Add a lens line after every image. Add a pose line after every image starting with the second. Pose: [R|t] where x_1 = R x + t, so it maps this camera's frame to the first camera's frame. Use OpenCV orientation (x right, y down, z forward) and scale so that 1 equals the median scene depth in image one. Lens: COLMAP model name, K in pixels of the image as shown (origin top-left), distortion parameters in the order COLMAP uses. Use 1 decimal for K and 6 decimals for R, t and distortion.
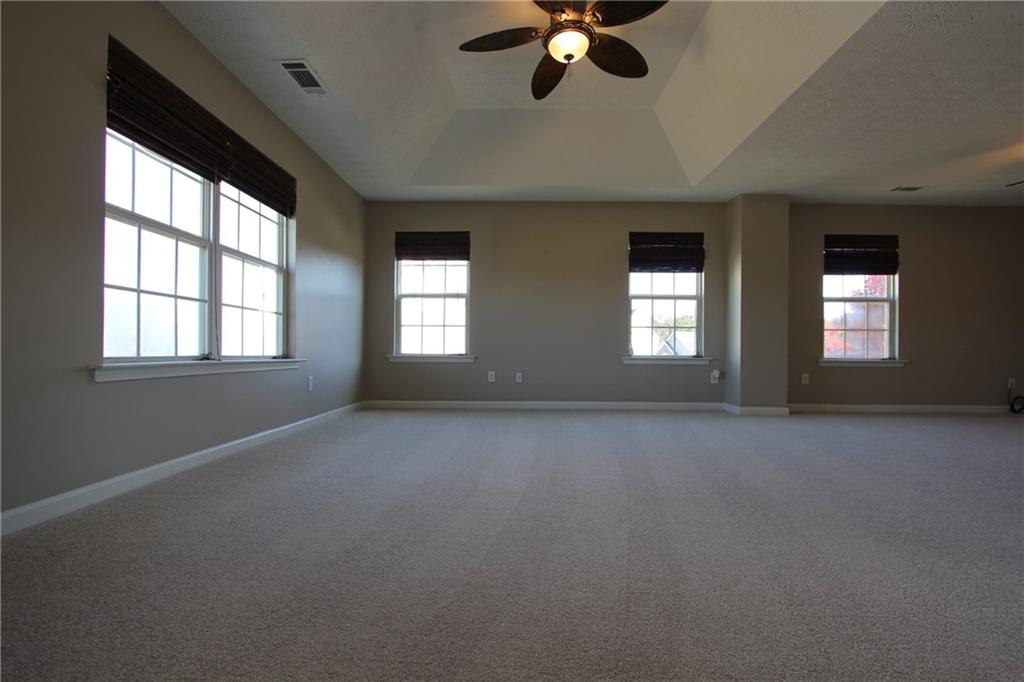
lens RADIAL K [[473.9, 0, 516.0], [0, 473.9, 350.8], [0, 0, 1]] dist [-0.011671, 0.000917]
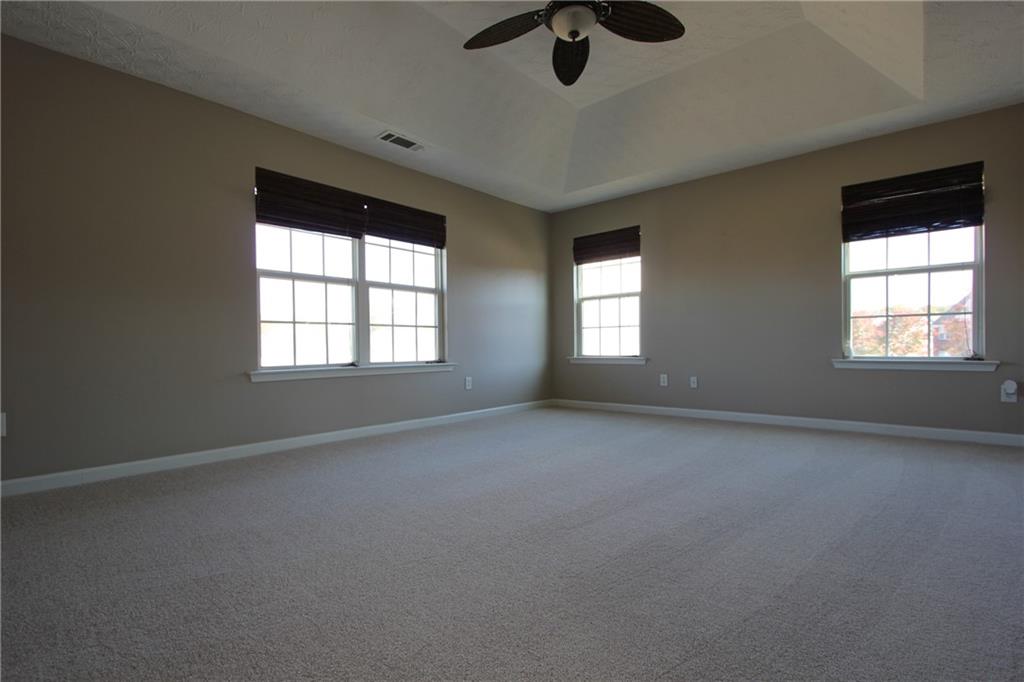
lens RADIAL K [[473.9, 0, 516.0], [0, 473.9, 350.8], [0, 0, 1]] dist [-0.011671, 0.000917]
pose [[0.766033, -0.010185, -0.642720, 0.319679], [0.018294, 0.999815, 0.005961, -0.013185], [0.642540, -0.016324, 0.766078, 0.121769]]
